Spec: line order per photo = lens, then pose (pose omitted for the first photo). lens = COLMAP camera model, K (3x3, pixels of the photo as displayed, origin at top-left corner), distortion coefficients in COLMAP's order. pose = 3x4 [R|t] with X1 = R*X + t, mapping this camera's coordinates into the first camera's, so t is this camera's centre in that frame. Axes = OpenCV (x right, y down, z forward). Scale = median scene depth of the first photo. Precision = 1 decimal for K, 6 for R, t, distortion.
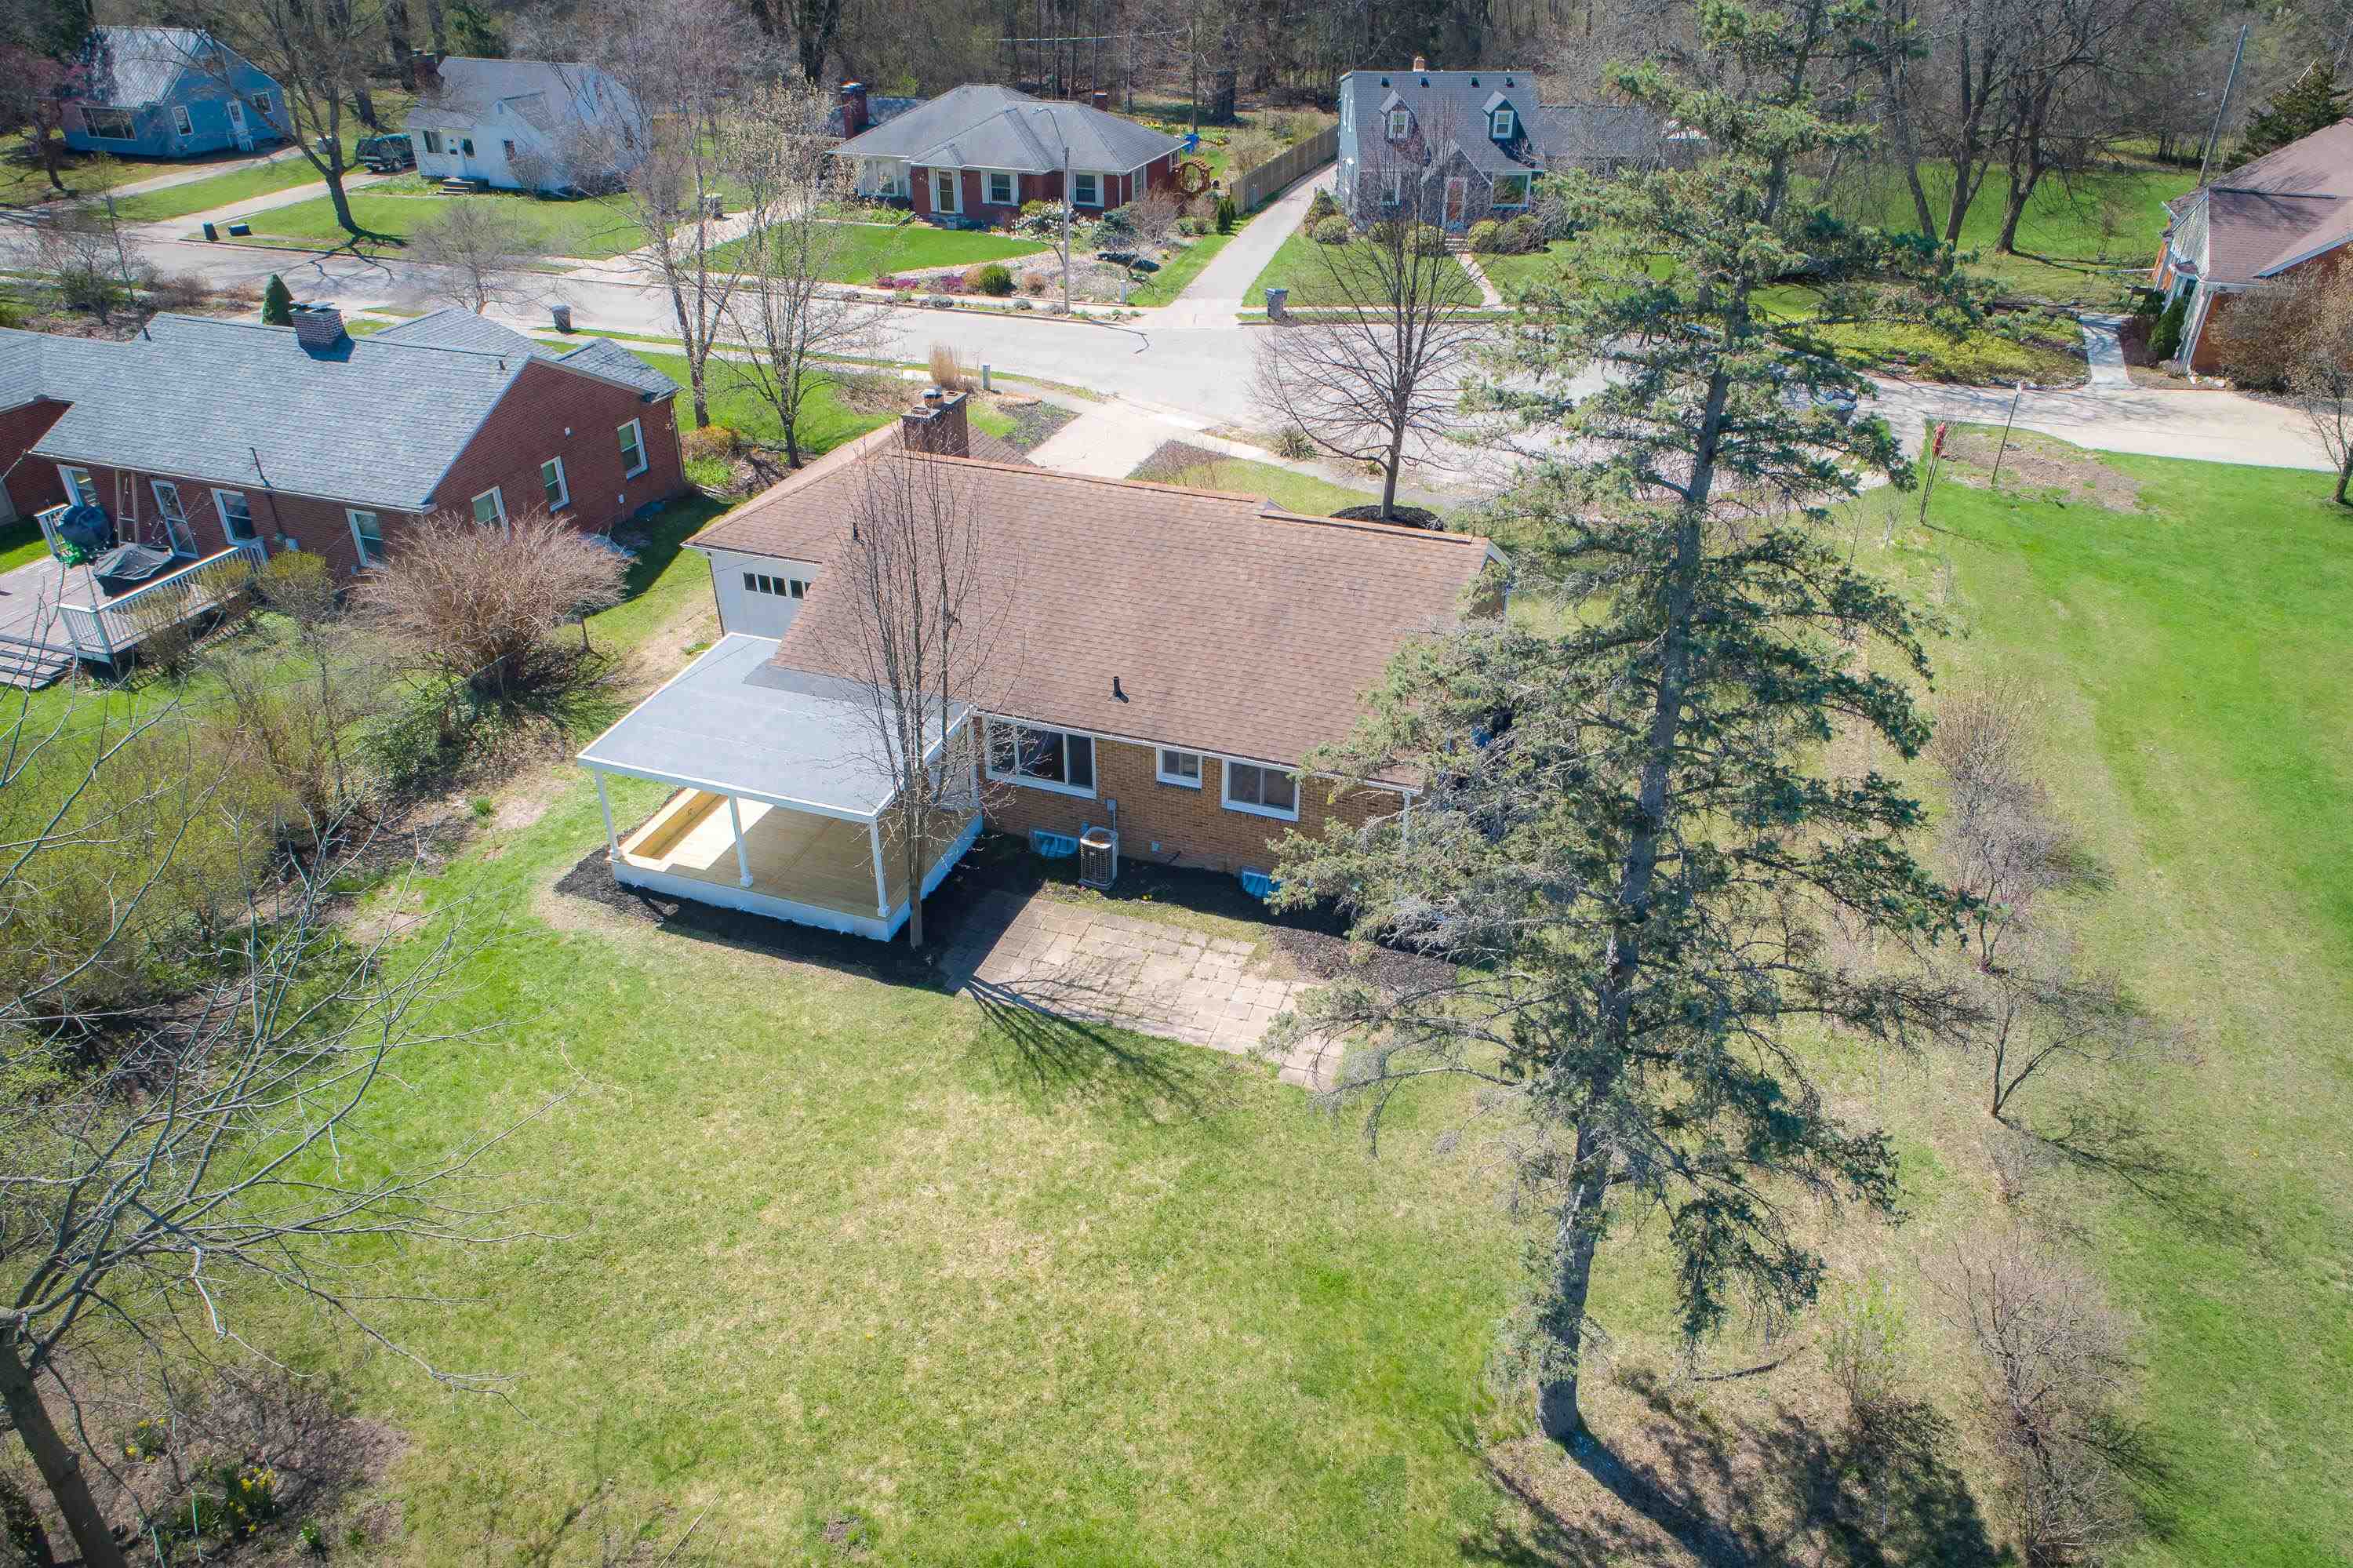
lens RADIAL K [[1578.1, 0, 1189.0], [0, 1578.1, 802.6], [0, 0, 1]] dist [-0.006402, 0.005924]
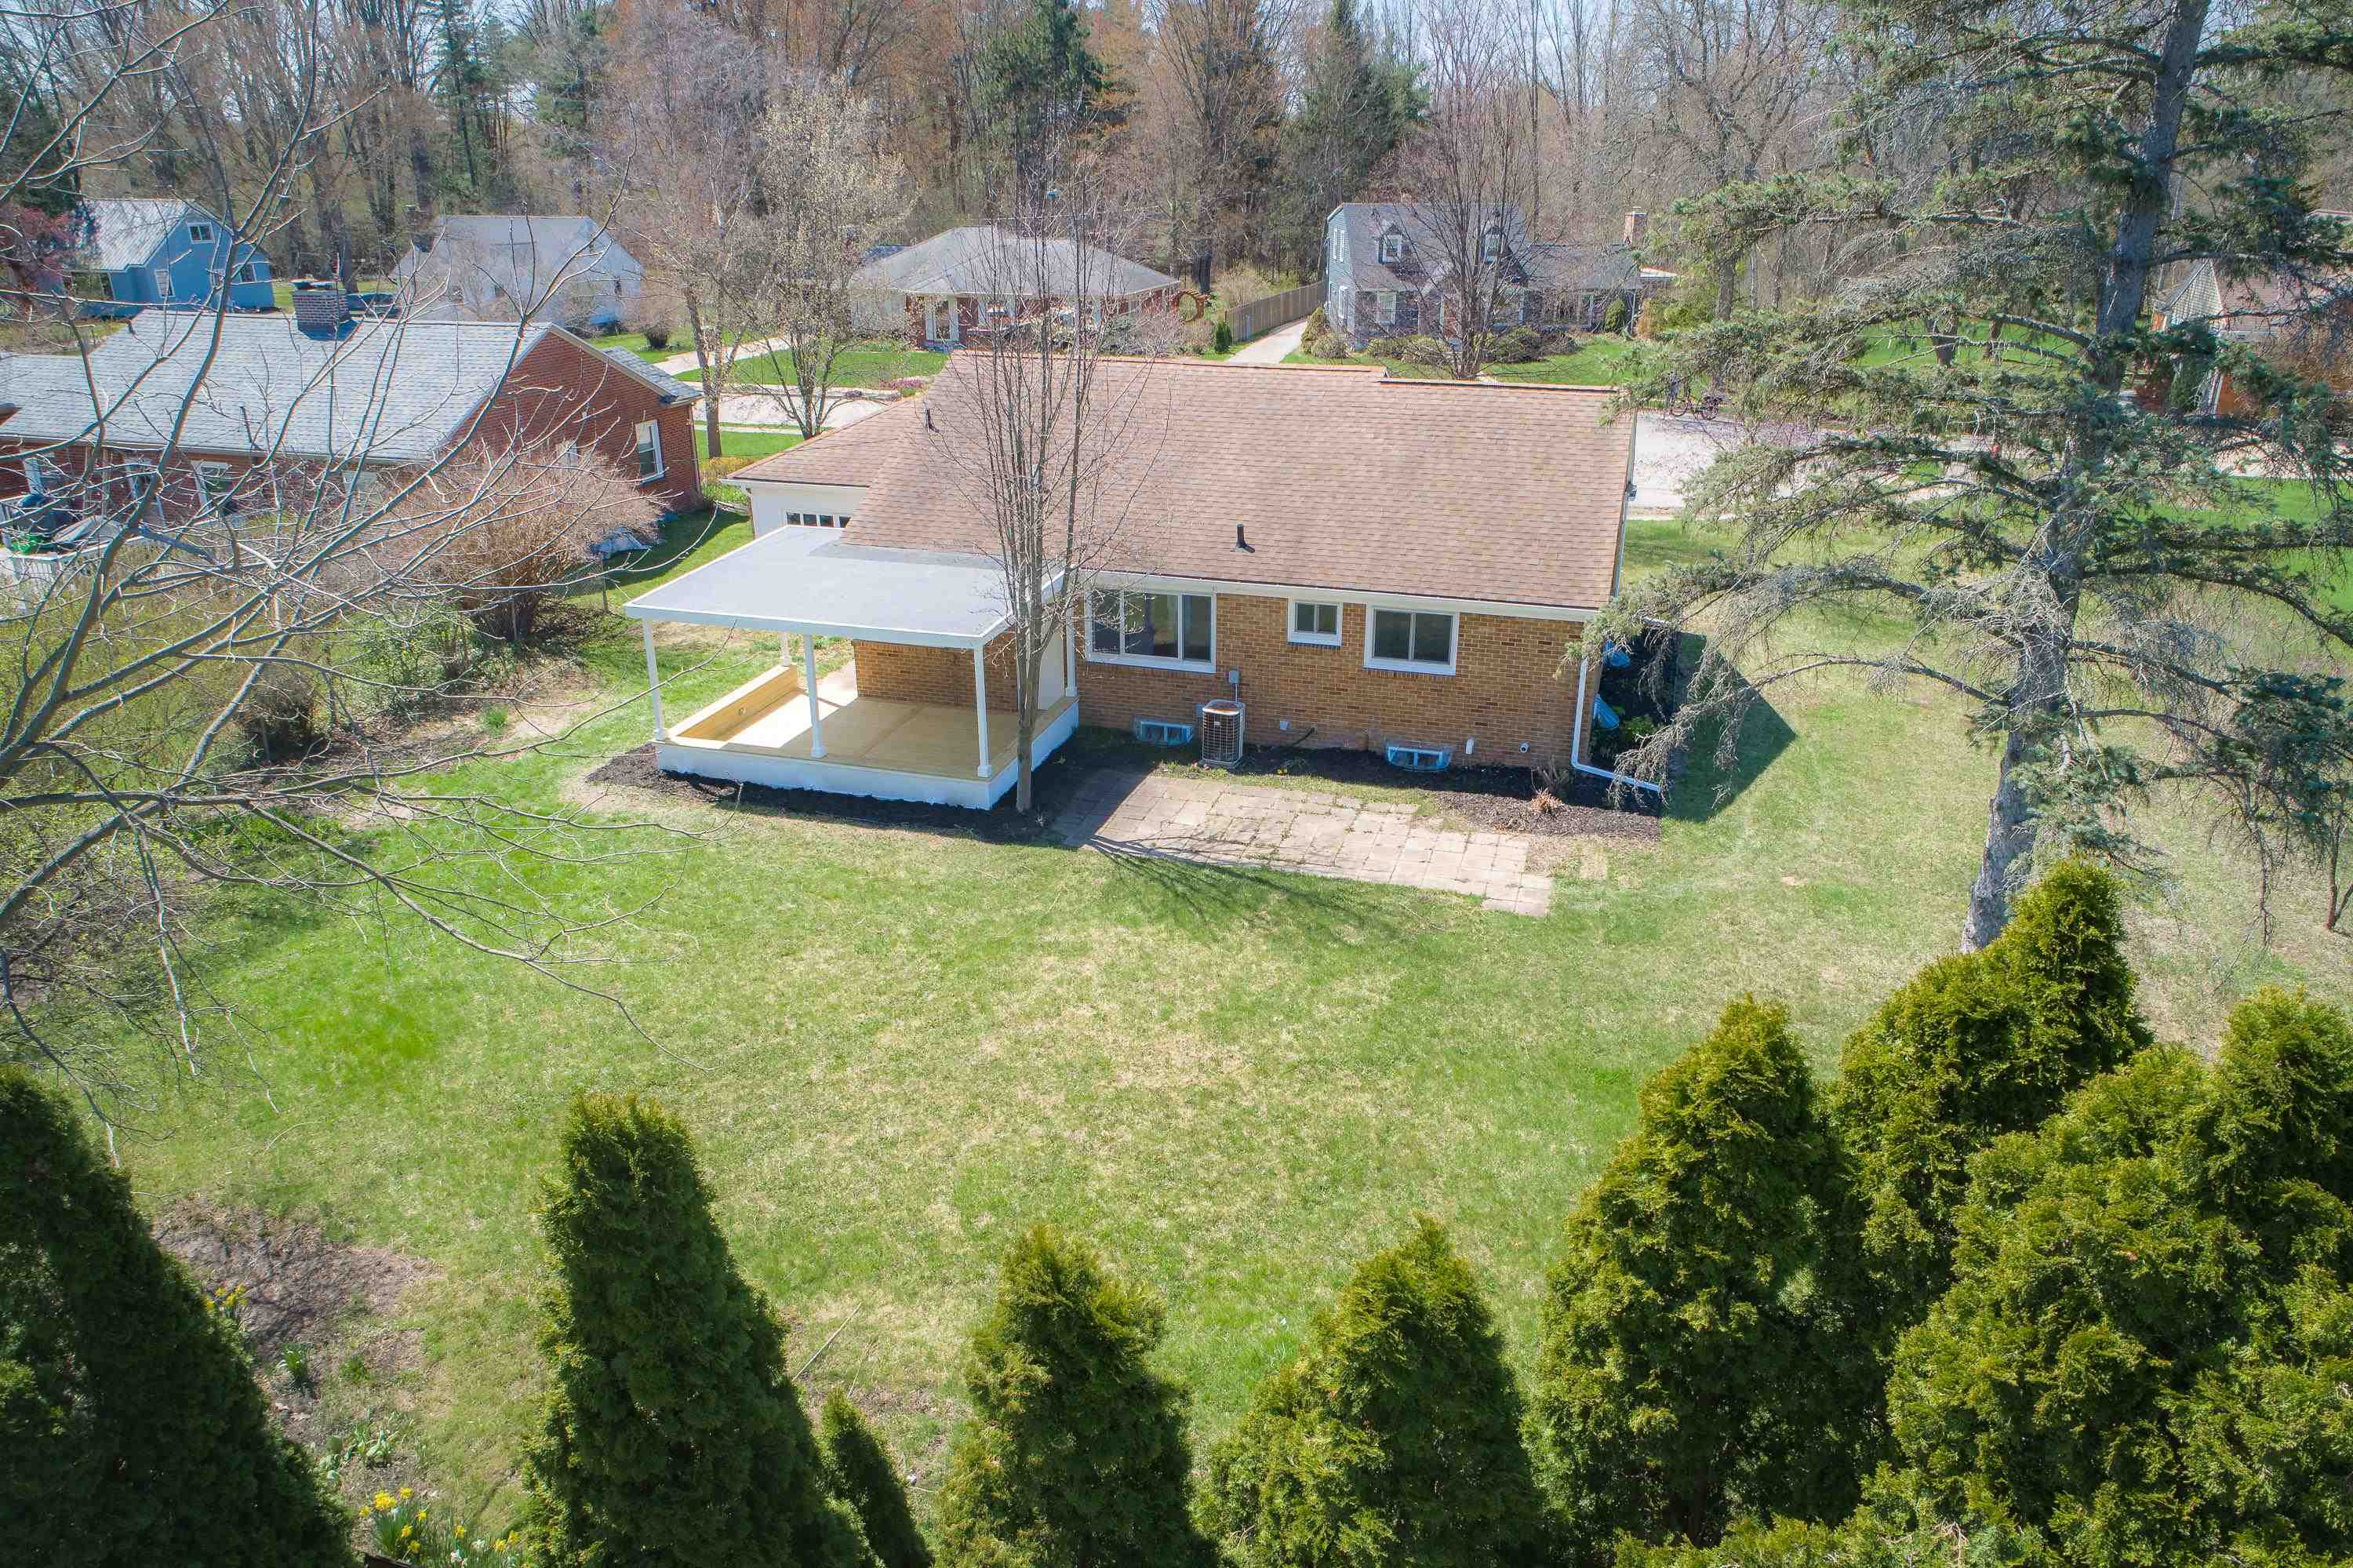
lens RADIAL K [[1578.1, 0, 1189.0], [0, 1578.1, 802.6], [0, 0, 1]] dist [-0.006402, 0.005924]
pose [[0.999151, -0.016827, 0.037611, -0.124411], [0.022620, 0.986964, -0.159345, 0.241312], [-0.034440, 0.160060, 0.986506, 0.170464]]
